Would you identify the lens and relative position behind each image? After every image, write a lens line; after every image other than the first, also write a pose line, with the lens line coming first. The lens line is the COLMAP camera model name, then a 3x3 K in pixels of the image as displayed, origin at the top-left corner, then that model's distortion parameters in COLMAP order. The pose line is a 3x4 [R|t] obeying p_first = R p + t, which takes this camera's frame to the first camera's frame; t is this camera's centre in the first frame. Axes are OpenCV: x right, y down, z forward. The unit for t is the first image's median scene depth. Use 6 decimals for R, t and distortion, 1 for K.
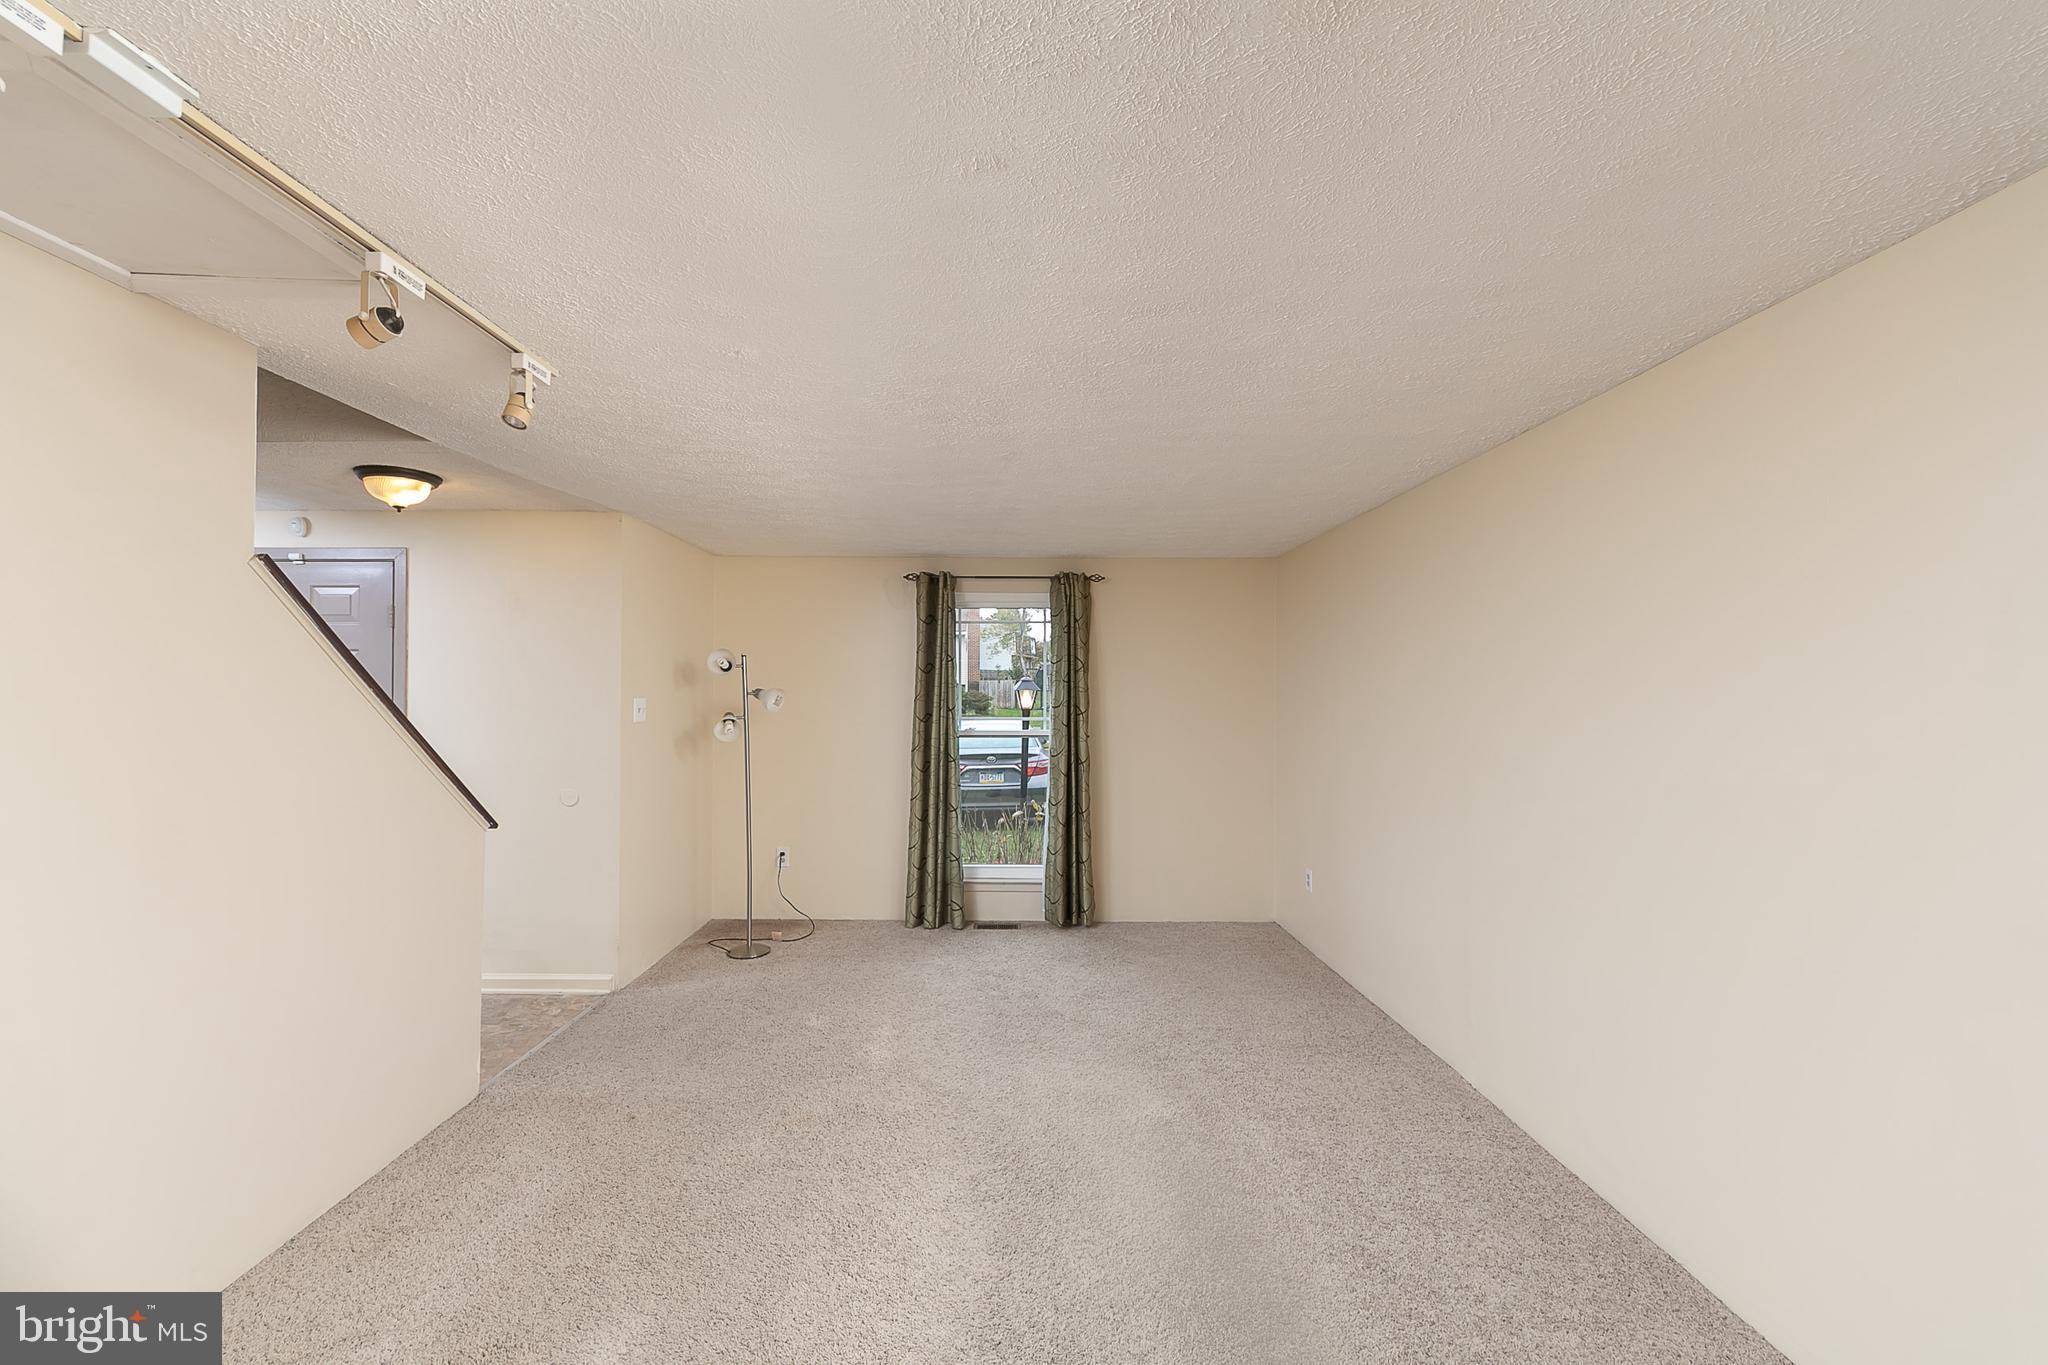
lens RADIAL K [[802.1, 0, 1010.5], [0, 802.1, 679.6], [0, 0, 1]] dist [0.000186, 0.000082]
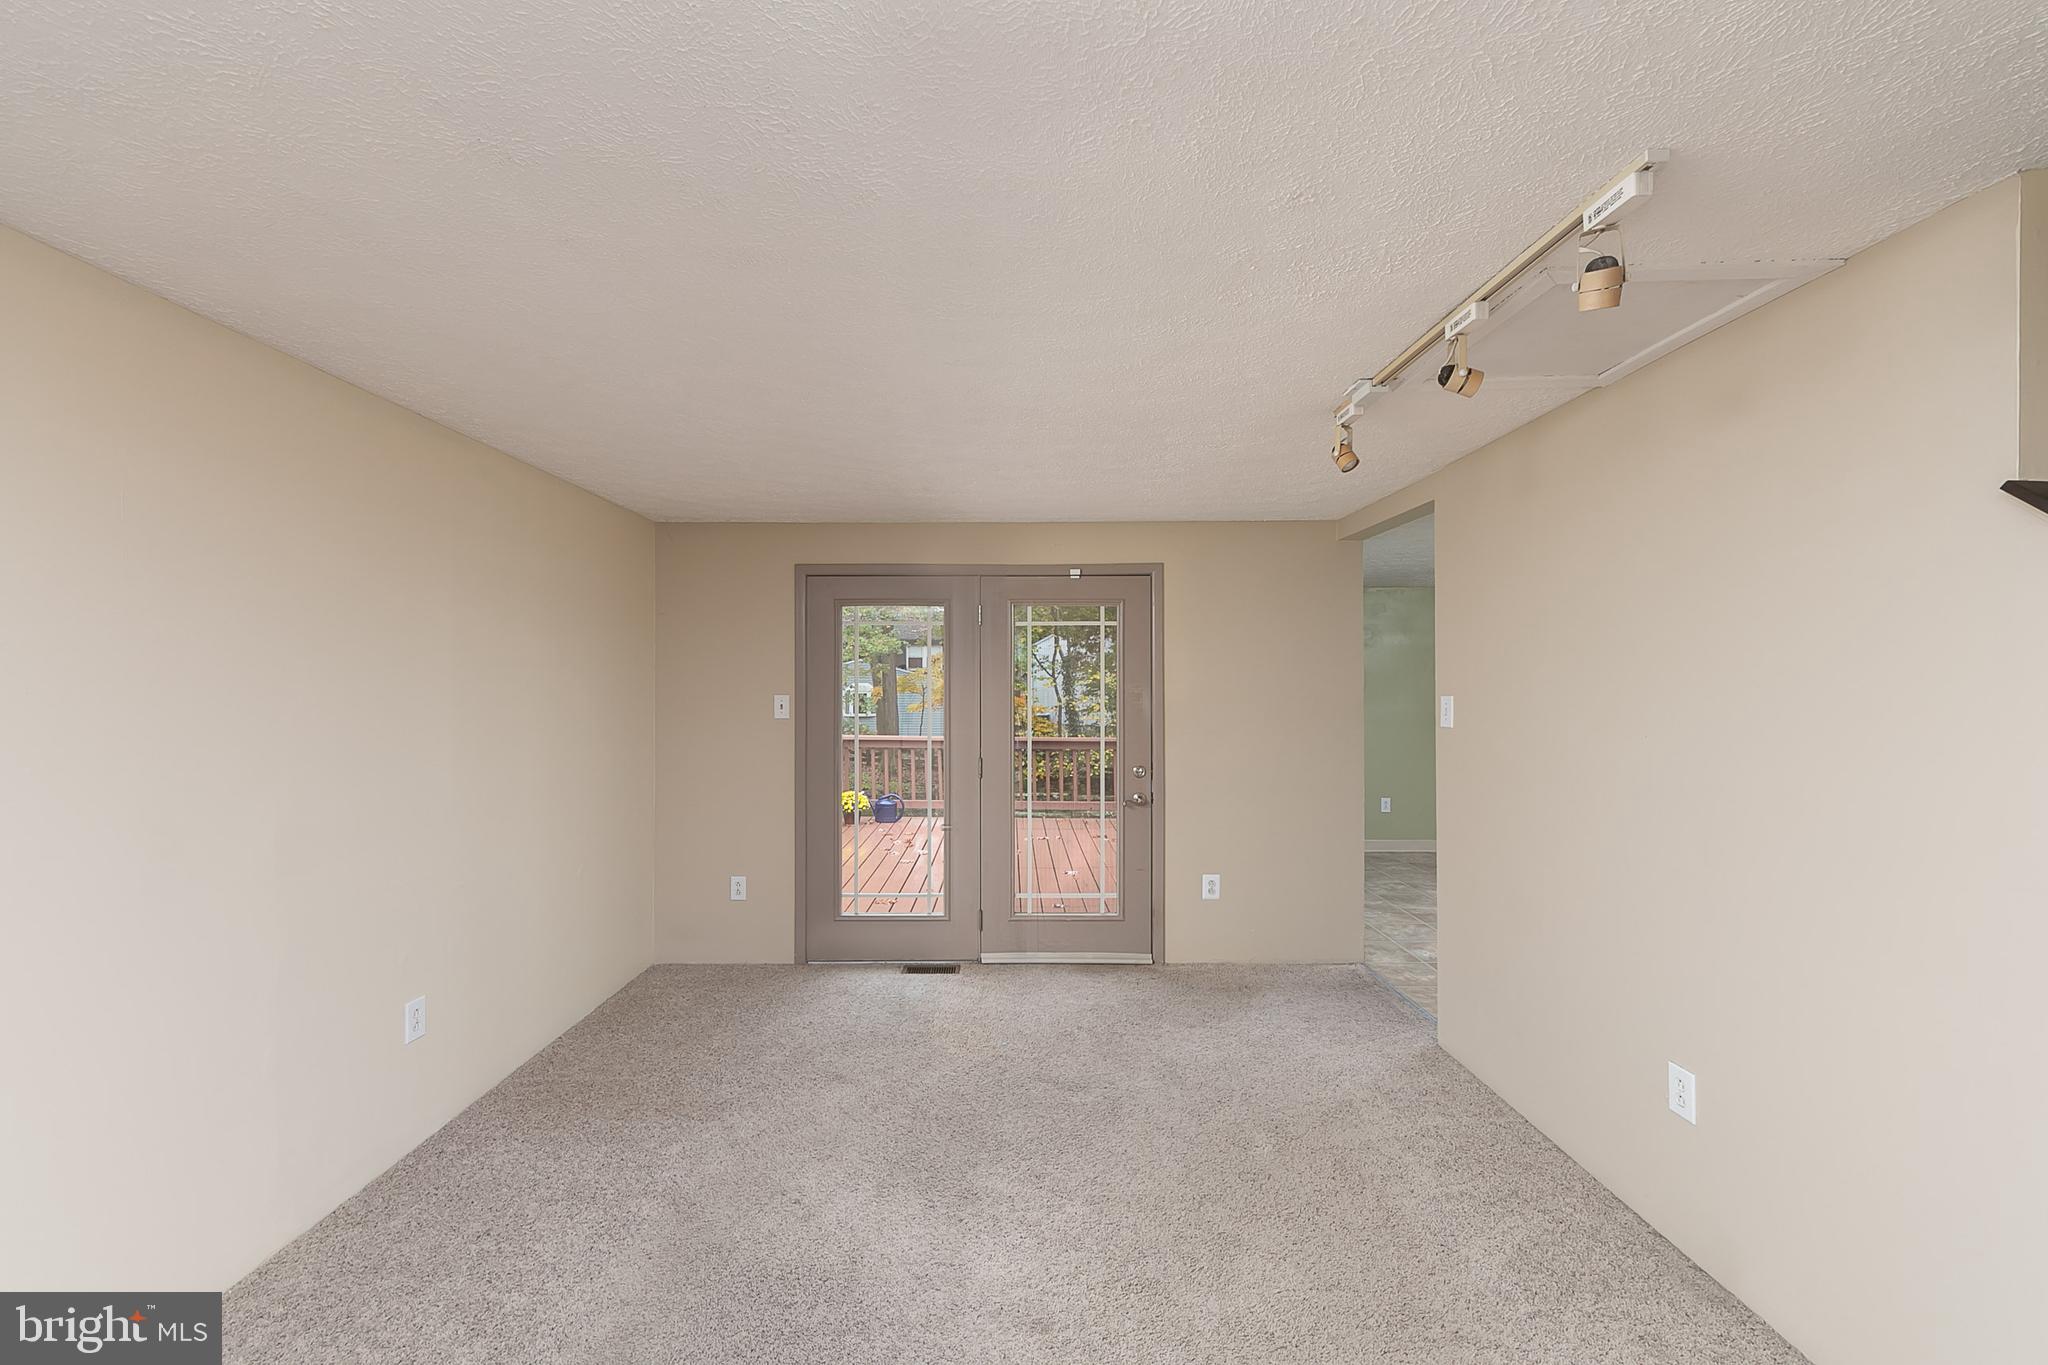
lens RADIAL K [[802.1, 0, 1015.5], [0, 802.1, 682.5], [0, 0, 1]] dist [0.000186, 0.000082]
pose [[-0.999504, -0.006901, -0.030729, -0.040827], [-0.006416, 0.999853, -0.015870, 0.015069], [0.030834, -0.015665, -0.999402, 0.947335]]
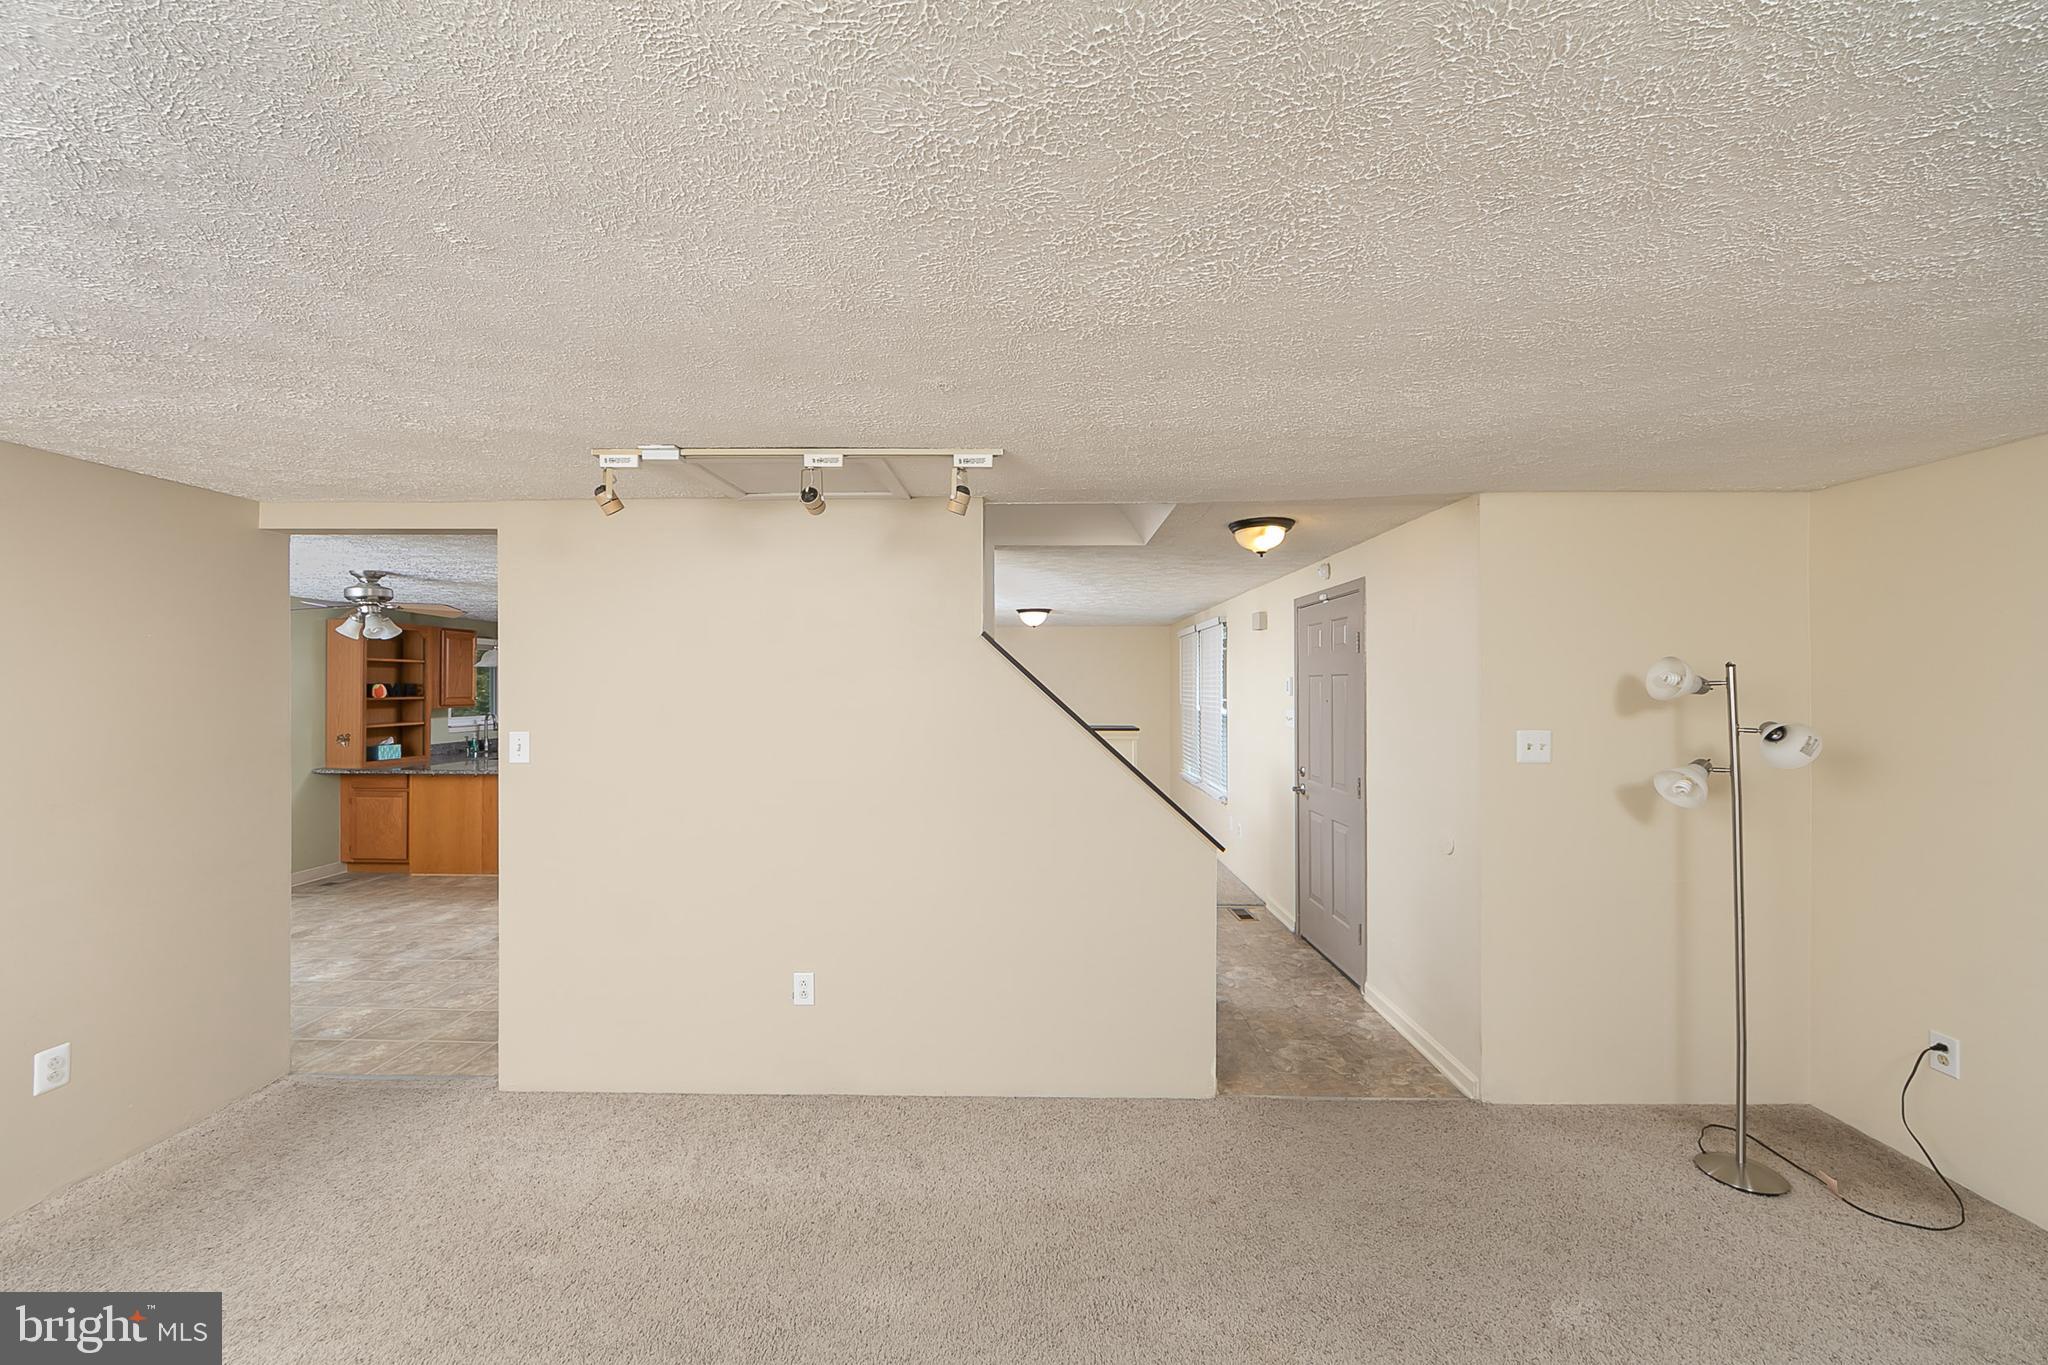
lens RADIAL K [[802.1, 0, 1004.8], [0, 802.1, 684.4], [0, 0, 1]] dist [0.000186, 0.000082]
pose [[-0.018043, -0.005596, -0.999822, 0.342406], [0.016097, 0.999853, -0.005886, -0.027374], [0.999708, -0.016200, -0.017950, 0.612942]]
